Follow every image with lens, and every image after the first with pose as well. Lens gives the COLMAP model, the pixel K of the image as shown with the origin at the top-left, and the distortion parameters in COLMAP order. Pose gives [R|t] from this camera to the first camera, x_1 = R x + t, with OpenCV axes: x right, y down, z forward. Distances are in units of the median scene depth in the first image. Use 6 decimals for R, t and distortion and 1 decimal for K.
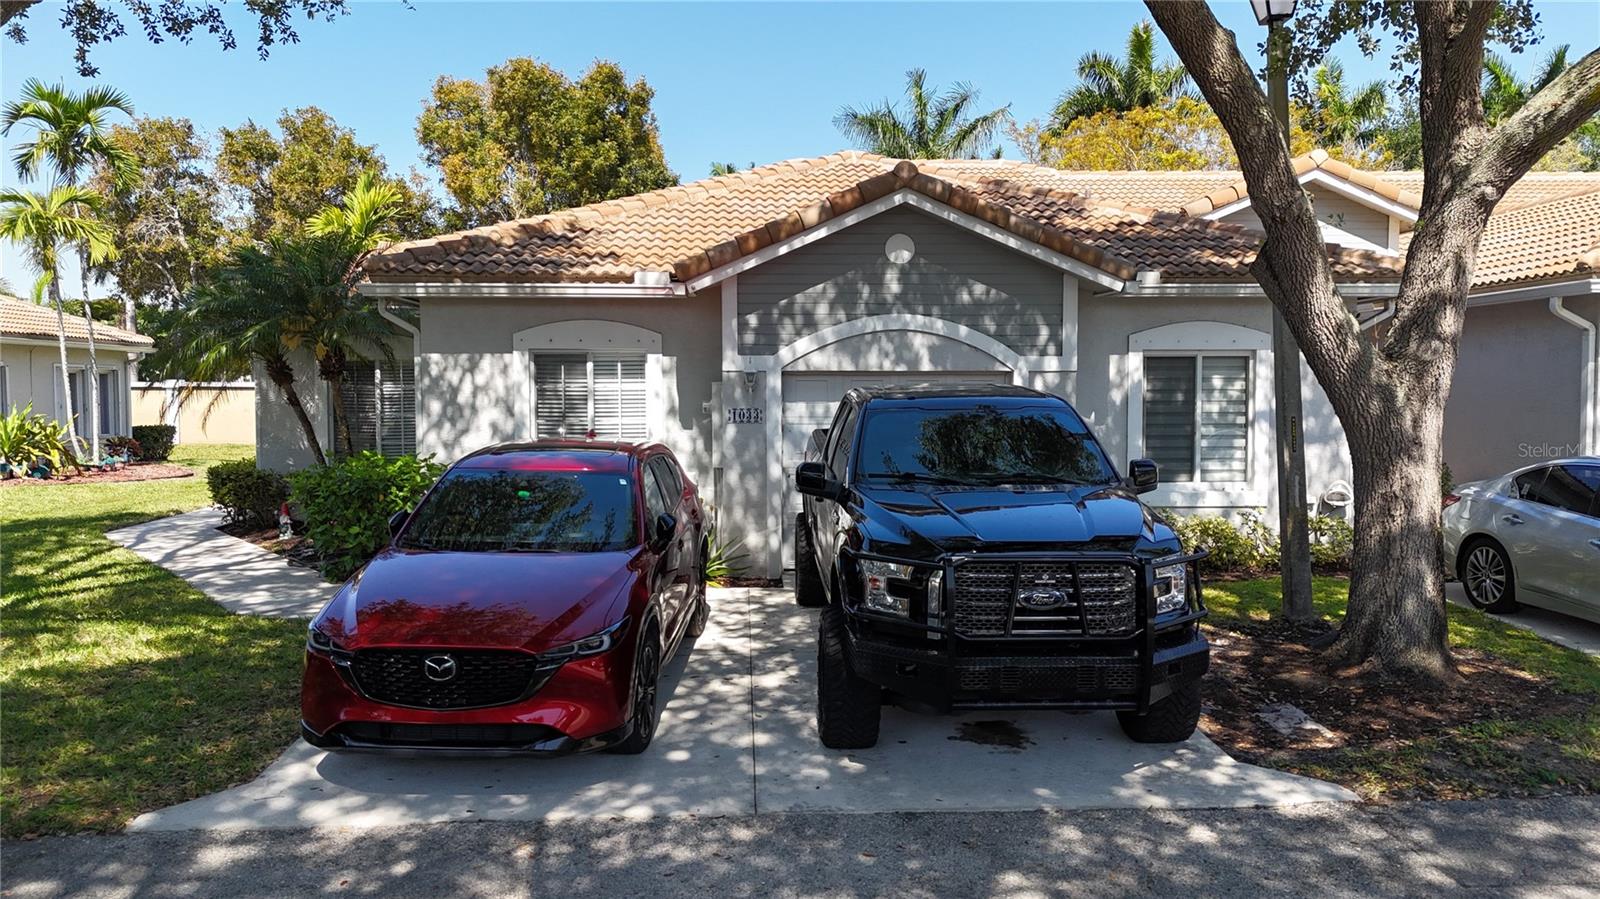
lens RADIAL K [[1169.8, 0, 805.1], [0, 1169.8, 451.0], [0, 0, 1]] dist [0.081656, -0.076557]
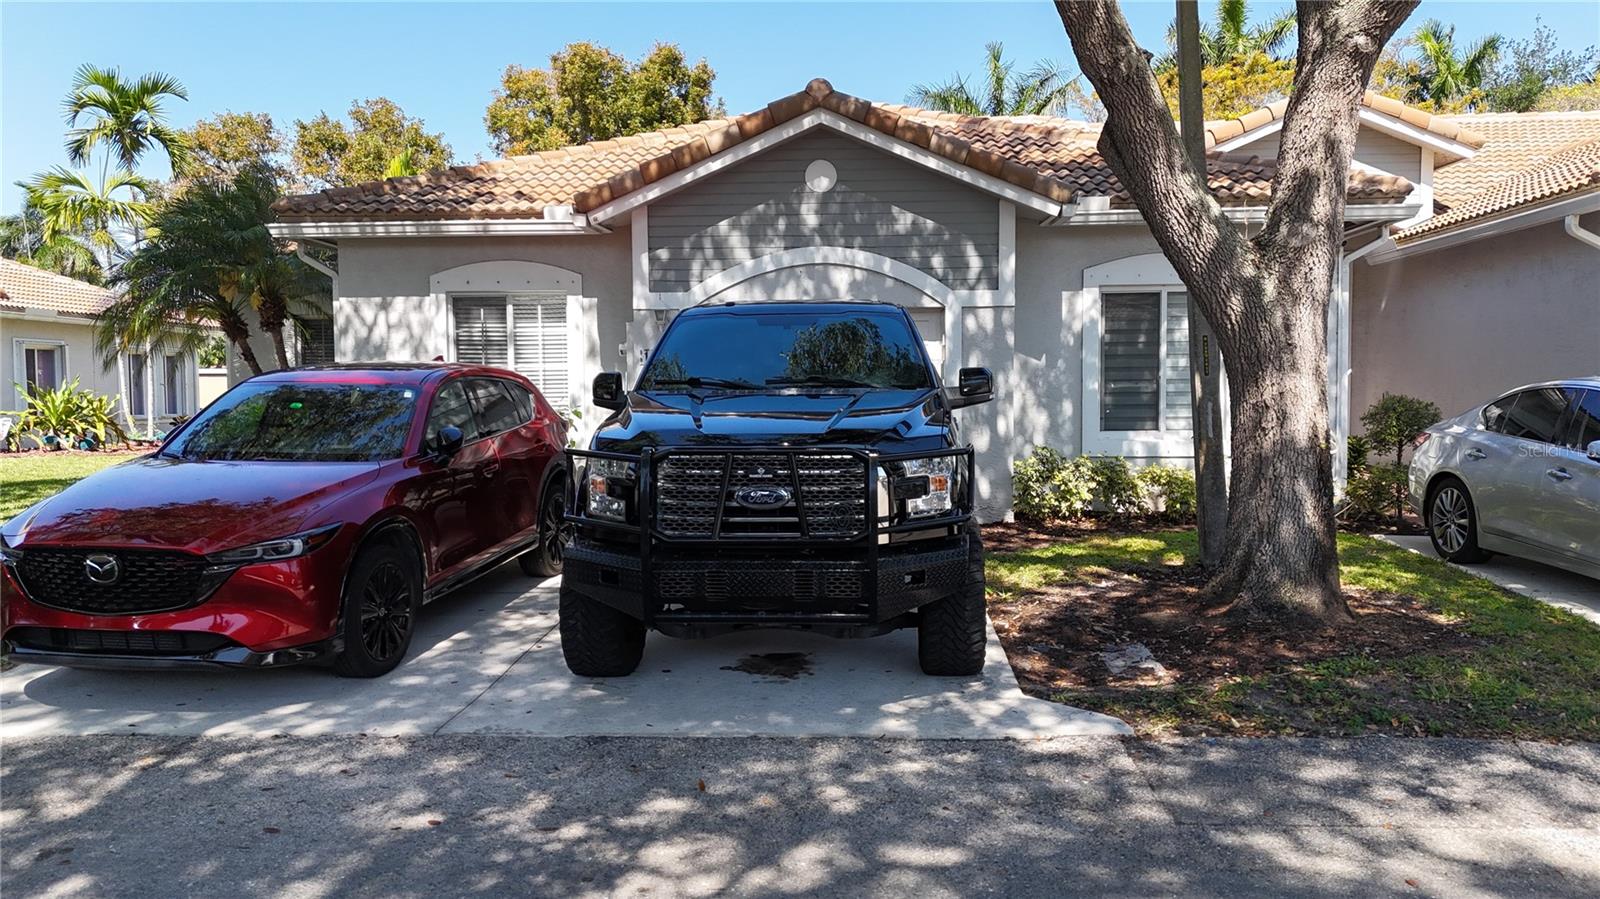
lens RADIAL K [[1169.8, 0, 805.1], [0, 1169.8, 451.0], [0, 0, 1]] dist [0.081656, -0.076557]
pose [[0.994434, -0.000289, -0.105360, 0.155152], [0.000158, 0.999999, -0.001253, 0.044082], [0.105361, 0.001230, 0.994433, 0.064981]]
